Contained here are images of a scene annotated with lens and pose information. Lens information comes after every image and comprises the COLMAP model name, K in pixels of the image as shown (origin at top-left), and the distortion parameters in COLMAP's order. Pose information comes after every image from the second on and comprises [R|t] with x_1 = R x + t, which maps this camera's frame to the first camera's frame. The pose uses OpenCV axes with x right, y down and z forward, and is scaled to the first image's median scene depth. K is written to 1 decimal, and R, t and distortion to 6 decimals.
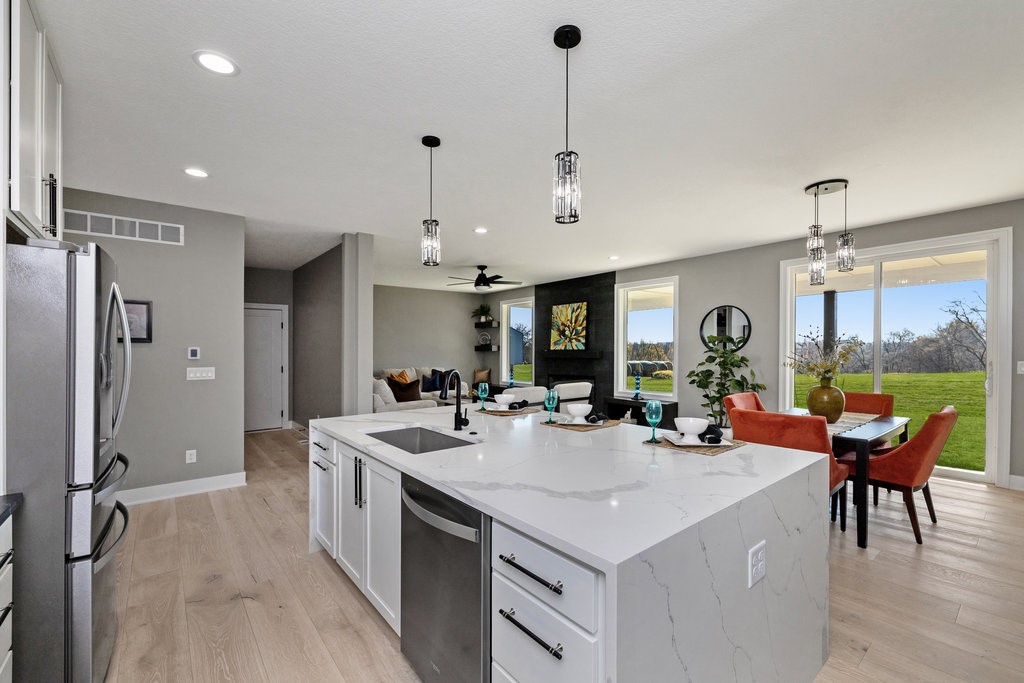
lens RADIAL K [[433.3, 0, 479.1], [0, 433.3, 369.9], [0, 0, 1]] dist [0.016989, -0.001814]
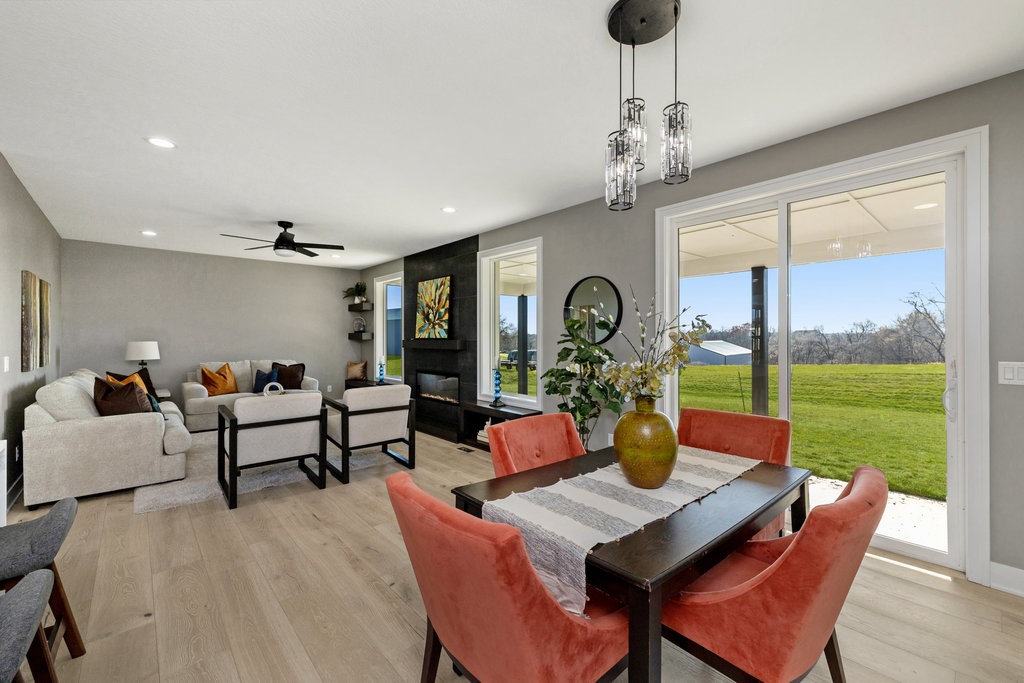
lens RADIAL K [[433.3, 0, 476.2], [0, 433.3, 351.7], [0, 0, 1]] dist [0.016989, -0.001814]
pose [[0.999230, 0.003290, 0.039106, 0.249683], [-0.002696, 0.999880, -0.015231, -0.010539], [-0.039151, 0.015114, 0.999119, 0.218873]]
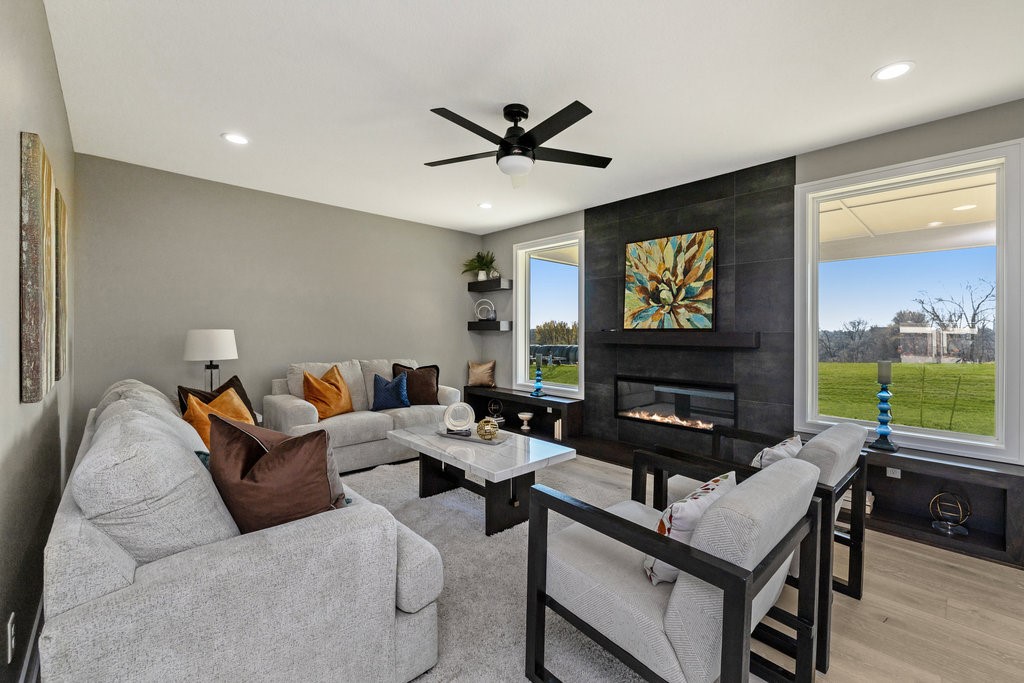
lens RADIAL K [[433.3, 0, 488.8], [0, 433.3, 348.5], [0, 0, 1]] dist [0.016989, -0.001814]
pose [[0.995878, 0.010543, 0.090093, -0.042063], [-0.009734, 0.999908, -0.009422, -0.016728], [-0.090184, 0.008506, 0.995889, 0.511255]]
